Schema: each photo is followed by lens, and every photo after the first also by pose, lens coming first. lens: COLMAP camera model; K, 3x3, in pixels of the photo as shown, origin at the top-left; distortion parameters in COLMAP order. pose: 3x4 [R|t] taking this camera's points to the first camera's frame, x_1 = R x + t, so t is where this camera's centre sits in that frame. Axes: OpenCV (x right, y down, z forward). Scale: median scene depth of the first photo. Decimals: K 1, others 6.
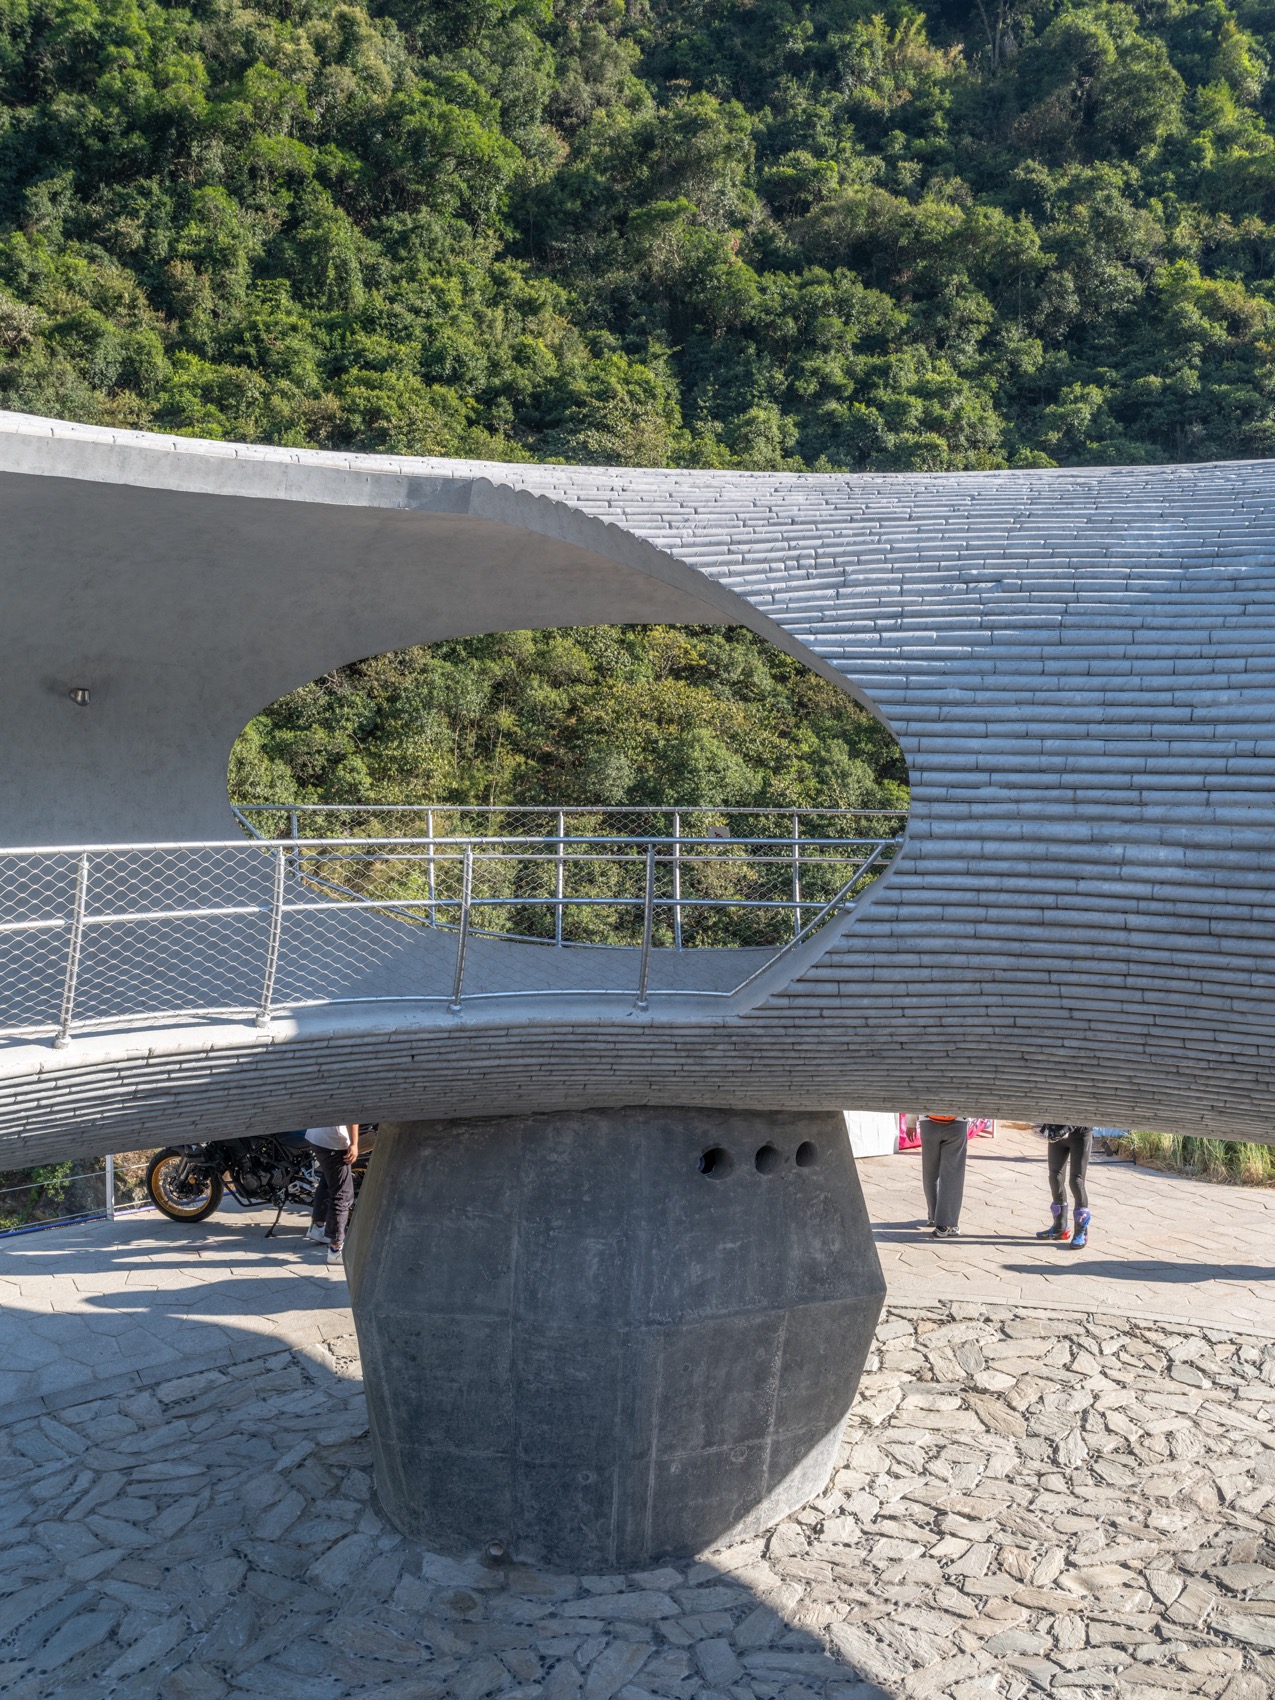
lens RADIAL K [[1744.3, 0, 632.8], [0, 1744.3, 854.3], [0, 0, 1]] dist [0.000575, 0.000000]
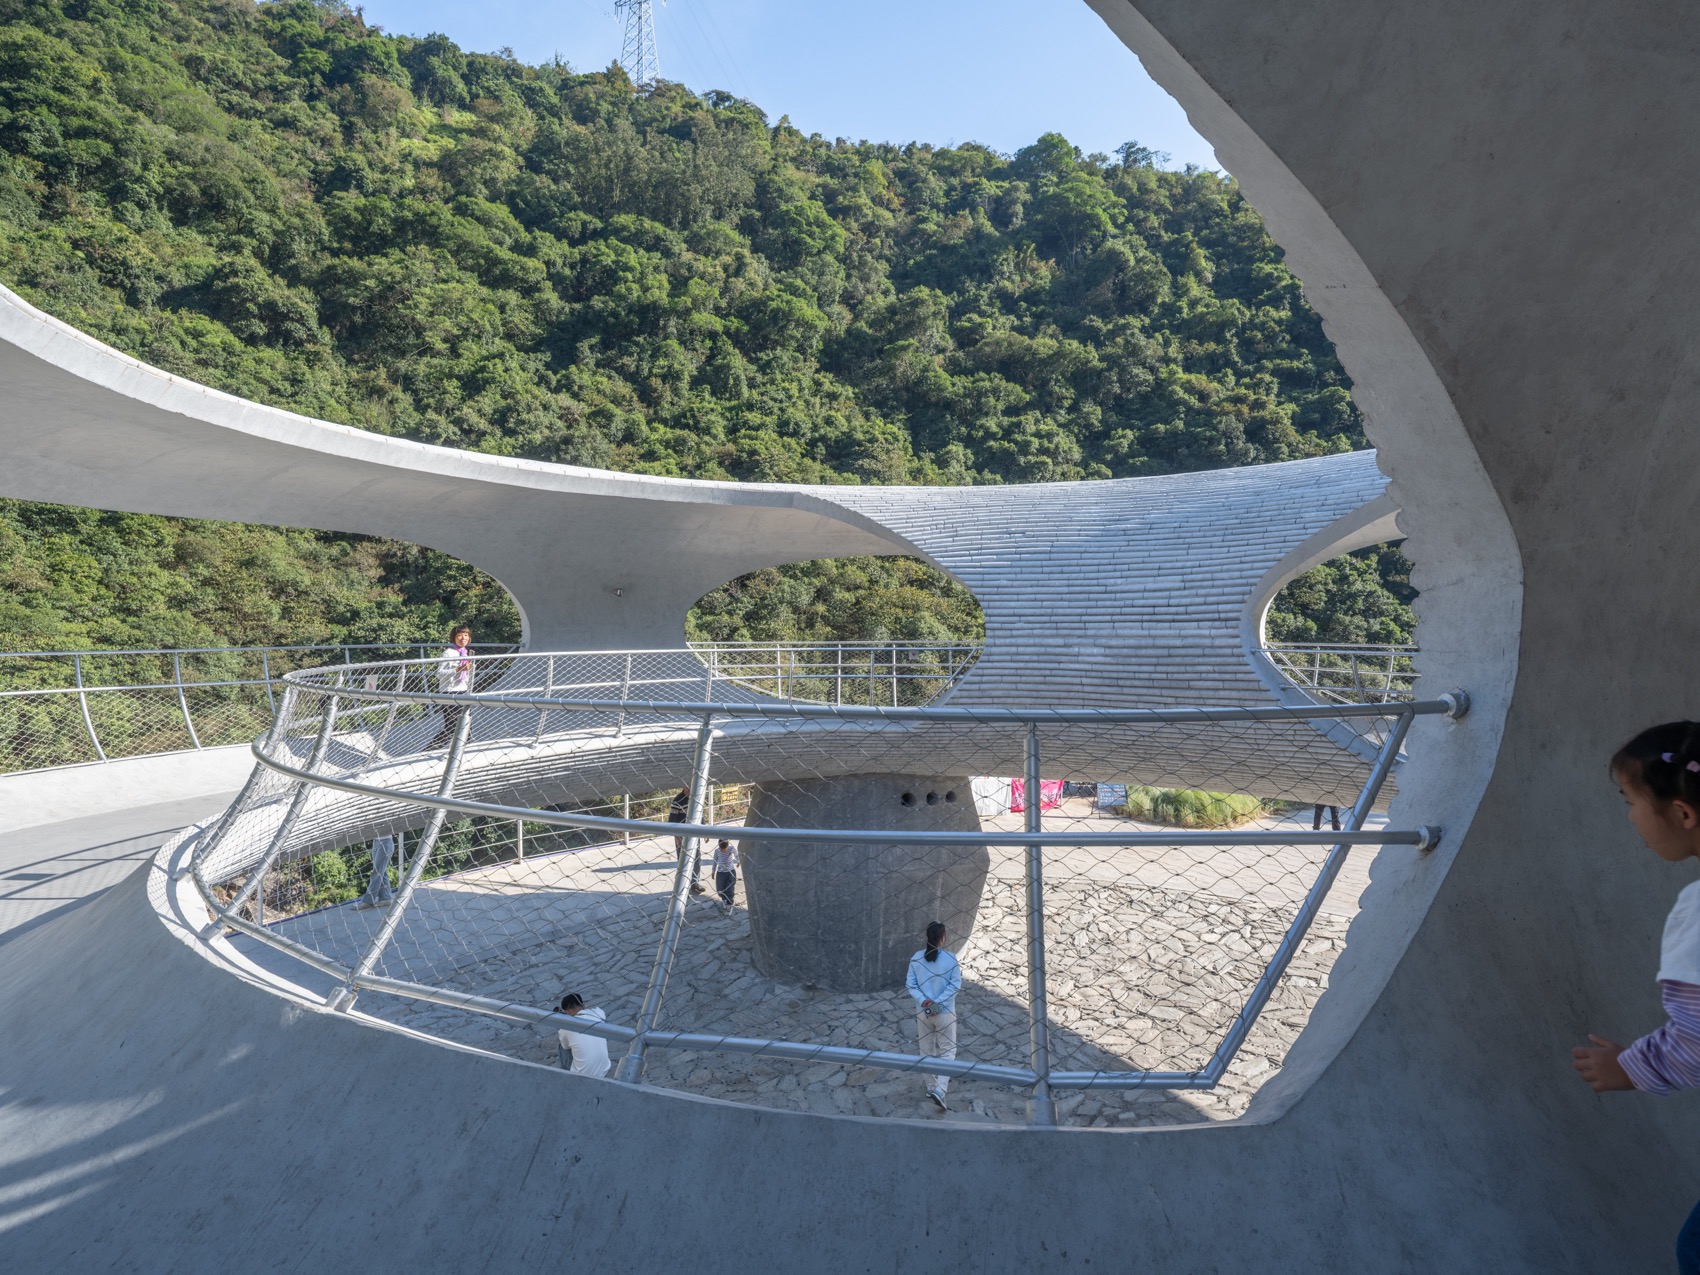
lens RADIAL K [[943.3, 0, 860.6], [0, 943.3, 604.0], [0, 0, 1]] dist [-0.010866, 0.004141]
pose [[0.999286, -0.015597, -0.034425, 0.004793], [0.012682, 0.996442, -0.083323, 0.004463], [0.035602, 0.082827, 0.995928, -0.028637]]
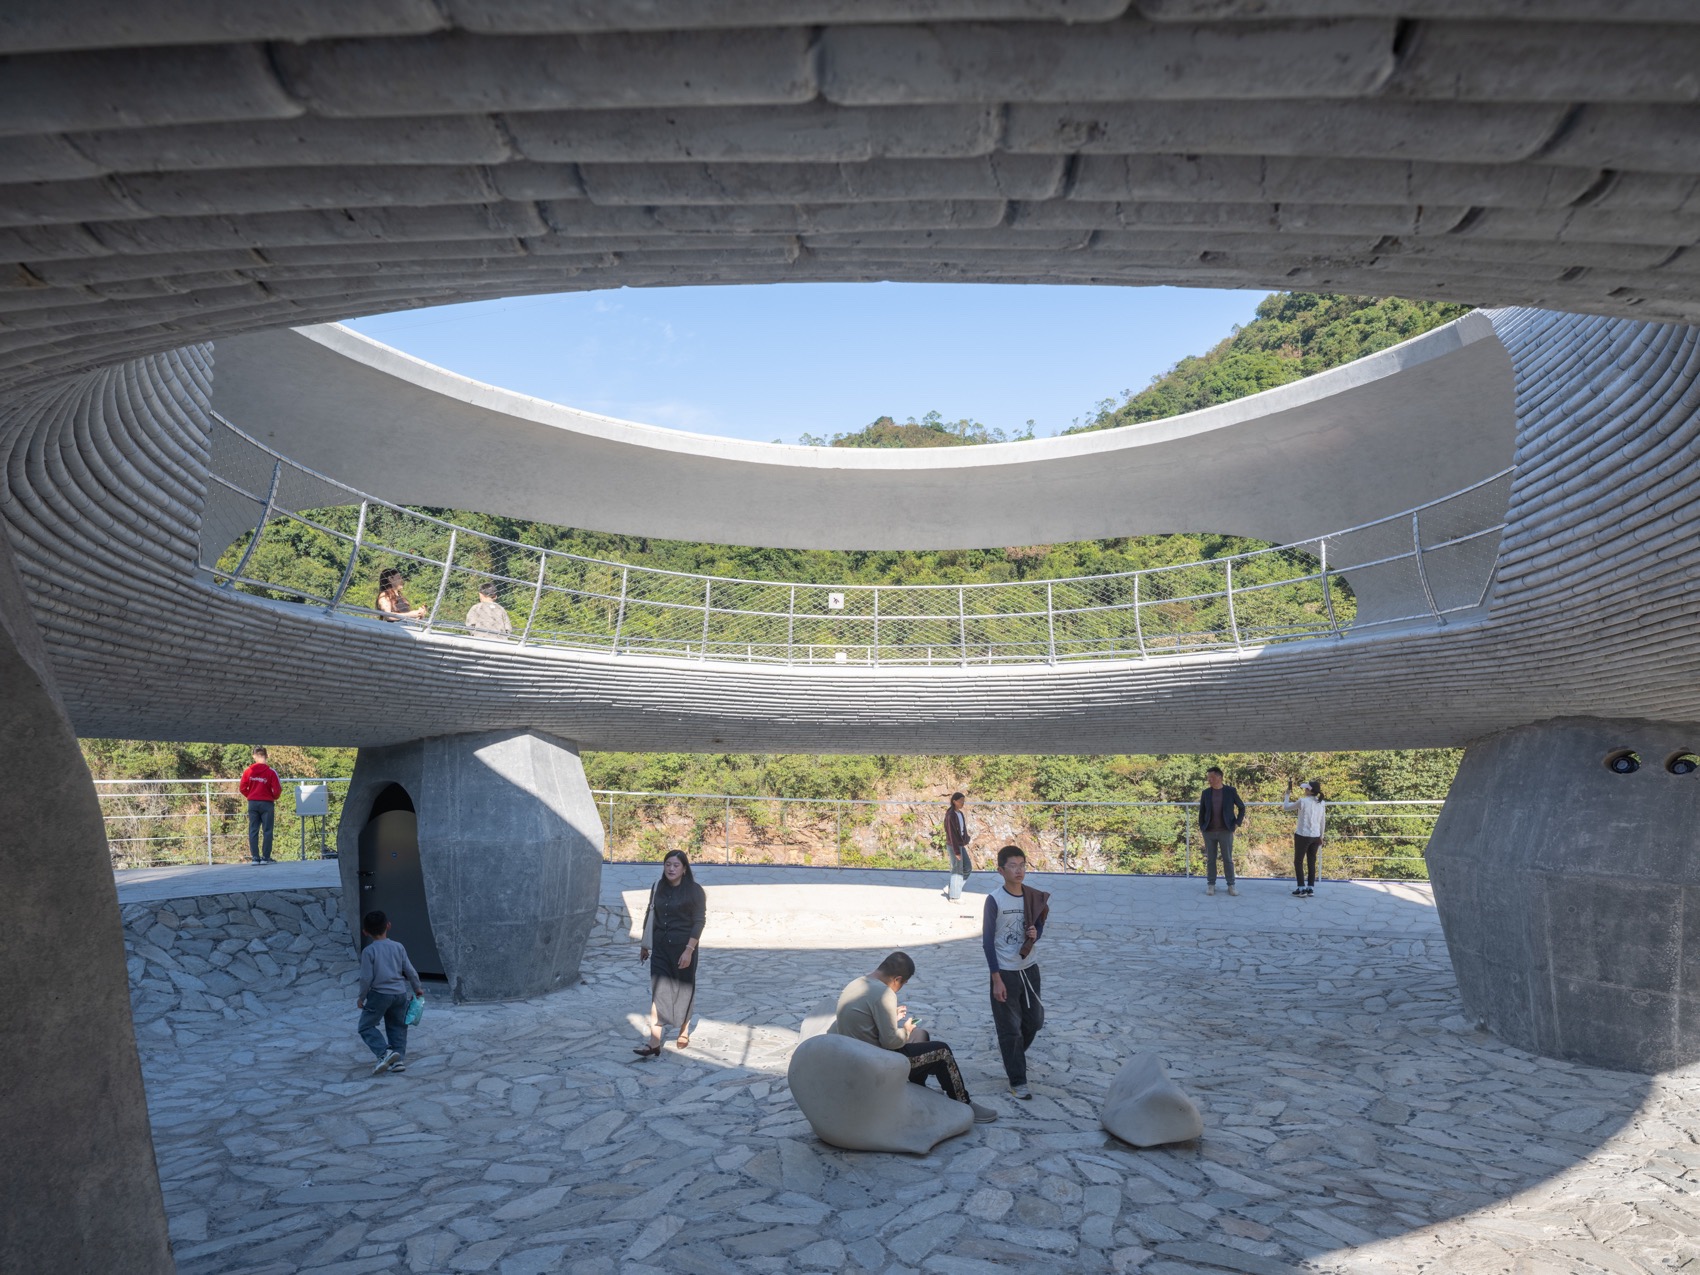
lens RADIAL K [[943.3, 0, 882.7], [0, 943.3, 795.3], [0, 0, 1]] dist [-0.010866, 0.004141]
pose [[0.077865, 0.006026, -0.996946, 0.101580], [-0.058172, 0.998305, 0.001491, 0.034005], [0.995265, 0.057879, 0.078084, 0.059239]]
